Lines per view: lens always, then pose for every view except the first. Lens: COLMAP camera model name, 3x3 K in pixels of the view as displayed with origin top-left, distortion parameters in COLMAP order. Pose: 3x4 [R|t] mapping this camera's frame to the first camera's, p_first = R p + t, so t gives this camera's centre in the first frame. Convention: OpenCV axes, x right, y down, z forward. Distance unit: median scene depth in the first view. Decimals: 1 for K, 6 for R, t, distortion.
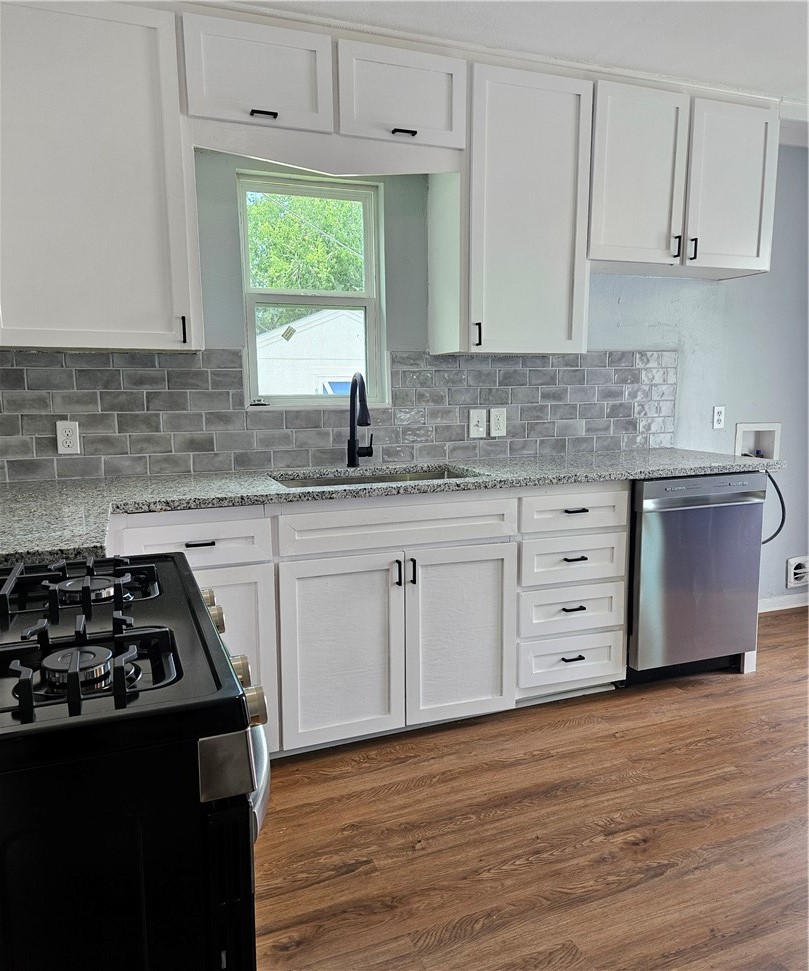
lens RADIAL K [[721.4, 0, 405.7], [0, 721.4, 488.5], [0, 0, 1]] dist [0.075156, -0.070151]
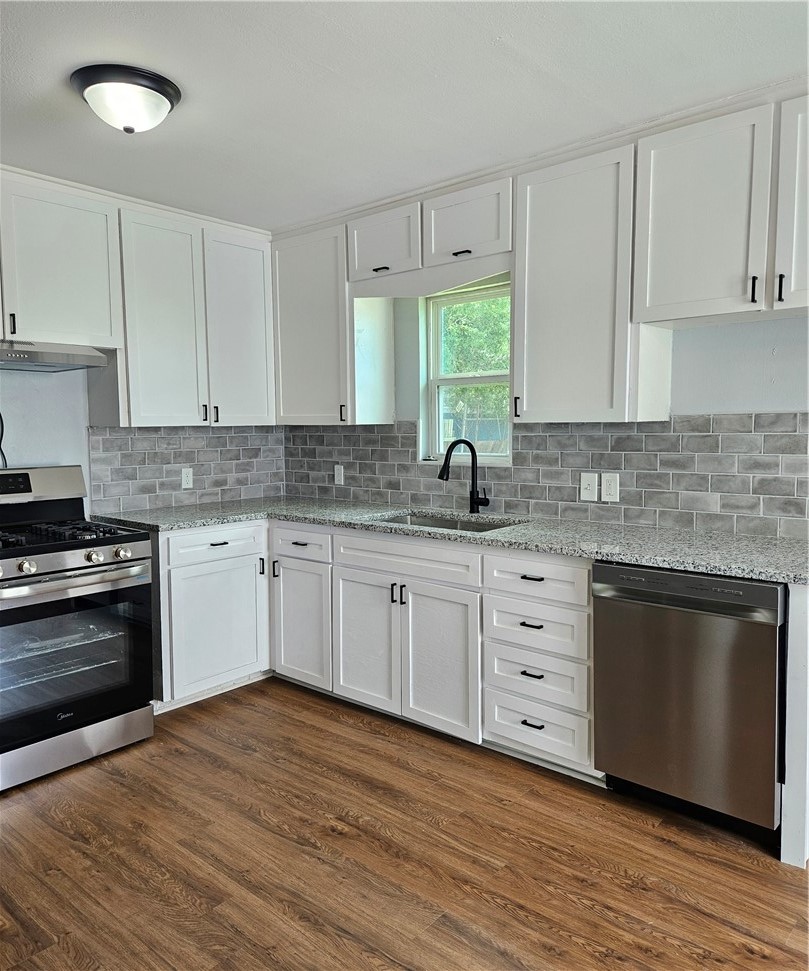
lens RADIAL K [[721.4, 0, 402.8], [0, 721.4, 479.7], [0, 0, 1]] dist [0.075156, -0.070151]
pose [[0.463568, 0.073622, -0.882997, 1.015058], [-0.116273, 0.992979, 0.021749, -0.105689], [0.878399, 0.092587, 0.468874, 0.332120]]
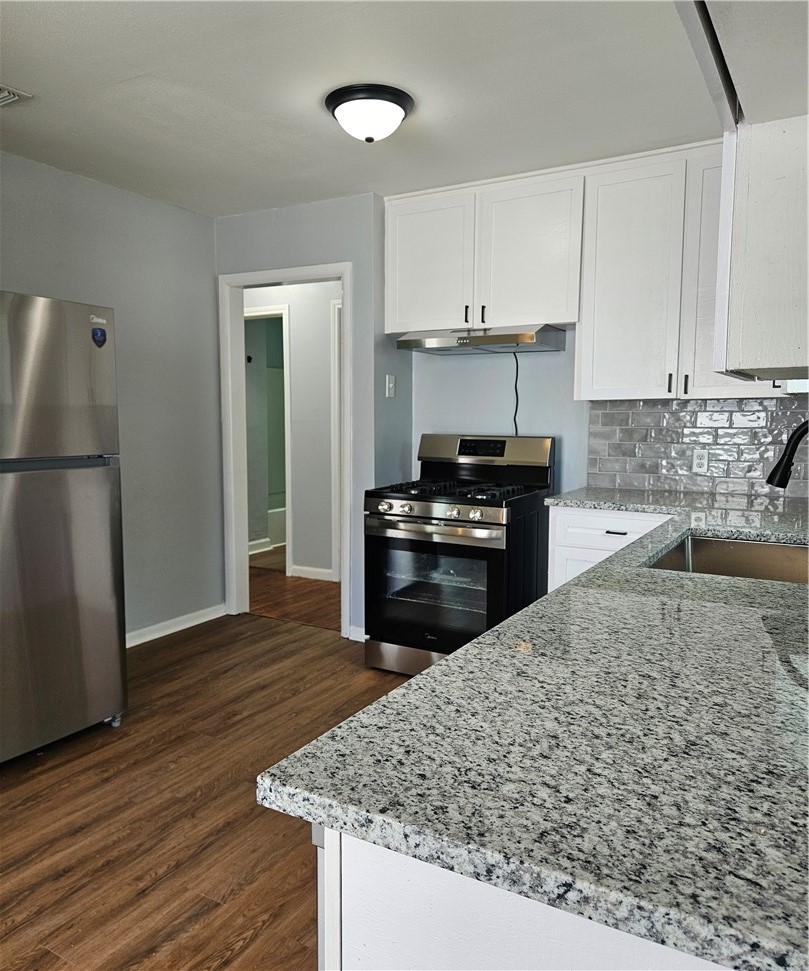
lens RADIAL K [[721.4, 0, 411.1], [0, 721.4, 487.9], [0, 0, 1]] dist [0.075156, -0.070151]
pose [[-0.781387, 0.071885, -0.619893, 0.680996], [-0.078962, 0.973970, 0.212478, -0.210697], [0.619031, 0.214975, -0.755371, 1.307049]]
